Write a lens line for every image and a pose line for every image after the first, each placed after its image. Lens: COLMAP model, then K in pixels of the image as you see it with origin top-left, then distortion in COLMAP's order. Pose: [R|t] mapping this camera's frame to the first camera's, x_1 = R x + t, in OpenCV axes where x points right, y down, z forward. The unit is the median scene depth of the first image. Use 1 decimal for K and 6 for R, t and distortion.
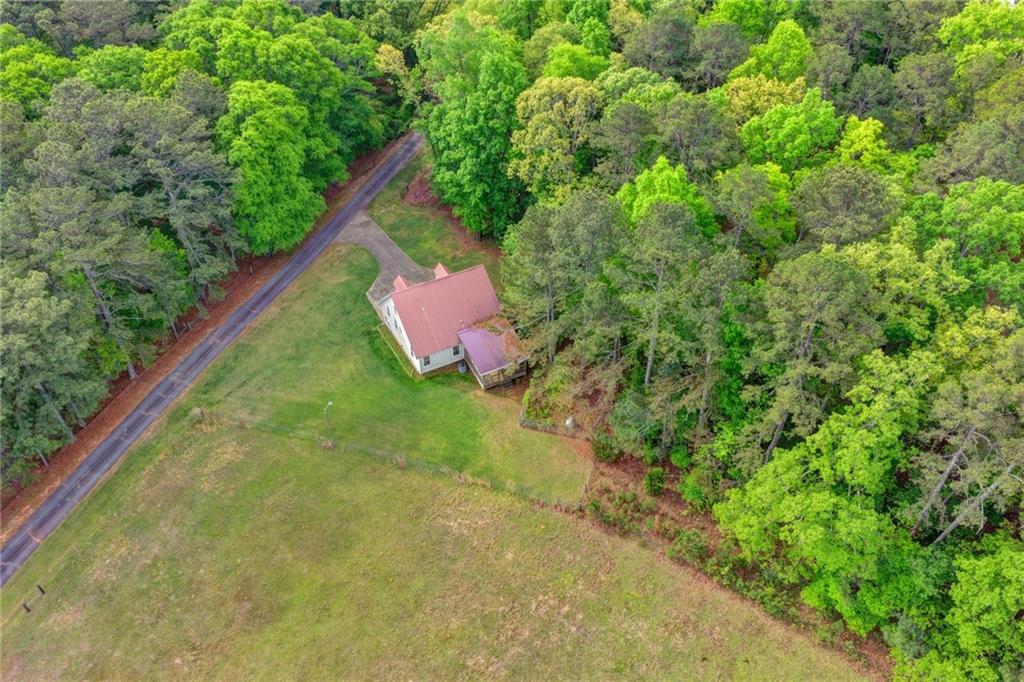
lens RADIAL K [[848.6, 0, 512.0], [0, 848.6, 341.0], [0, 0, 1]] dist [-0.012101, 0.046984]
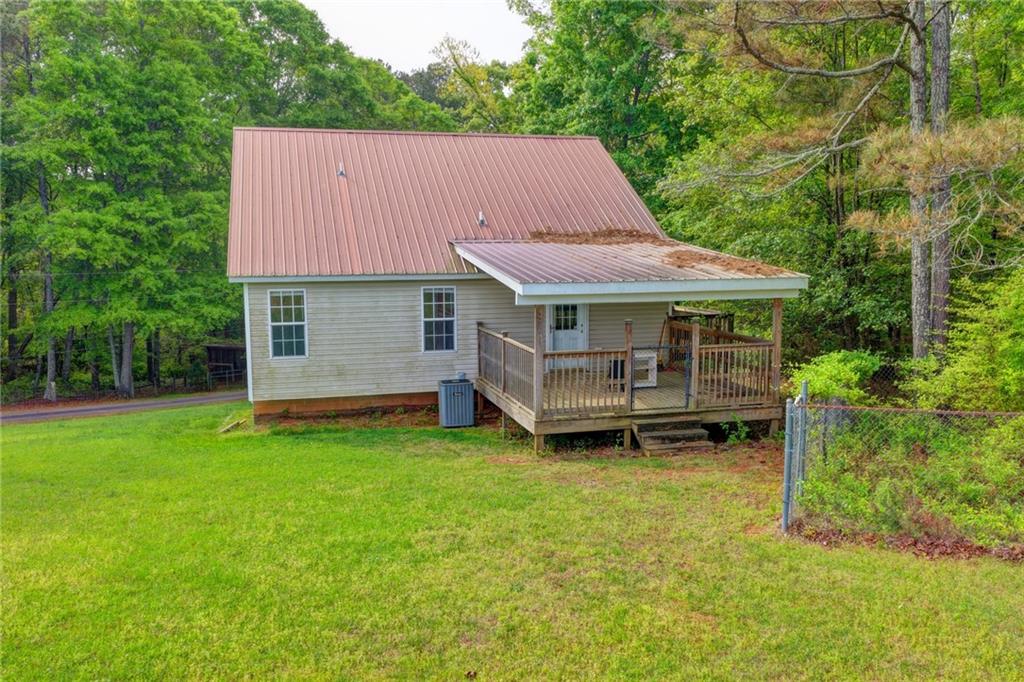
lens RADIAL K [[848.6, 0, 512.0], [0, 848.6, 341.0], [0, 0, 1]] dist [-0.012101, 0.046984]
pose [[0.981174, 0.014454, -0.192582, -0.005441], [-0.129696, 0.788178, -0.601626, 0.143939], [0.143093, 0.615278, 0.775215, 0.837218]]
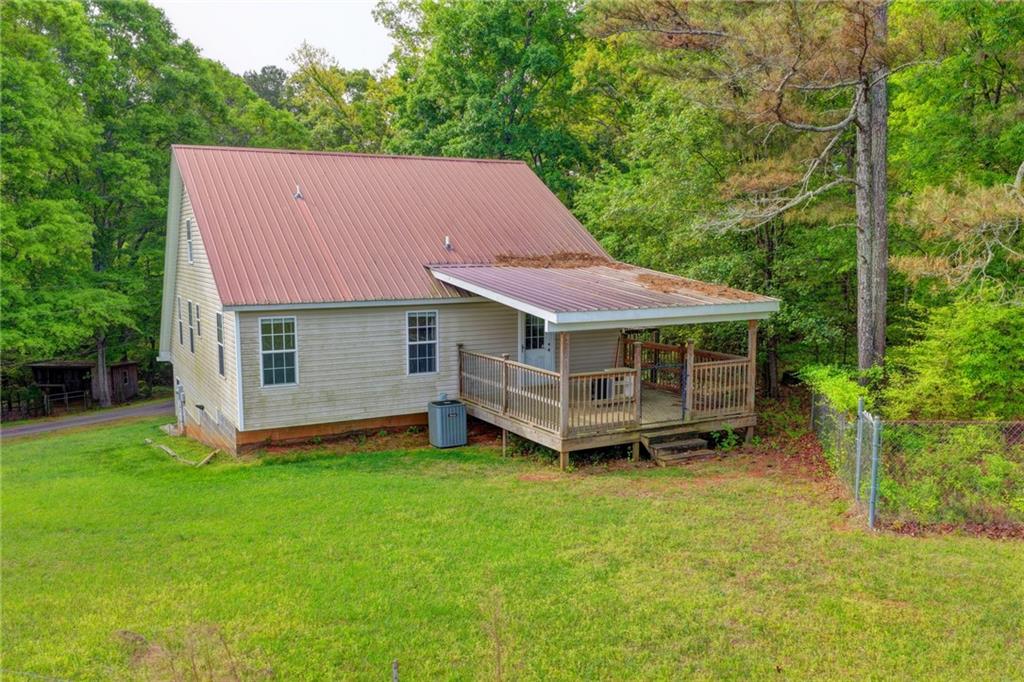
lens RADIAL K [[848.6, 0, 512.0], [0, 848.6, 341.0], [0, 0, 1]] dist [-0.012101, 0.046984]
pose [[0.999383, -0.010304, 0.033577, -0.049697], [0.028823, 0.786913, -0.616391, 0.149159], [-0.020071, 0.616978, 0.786724, 0.823284]]
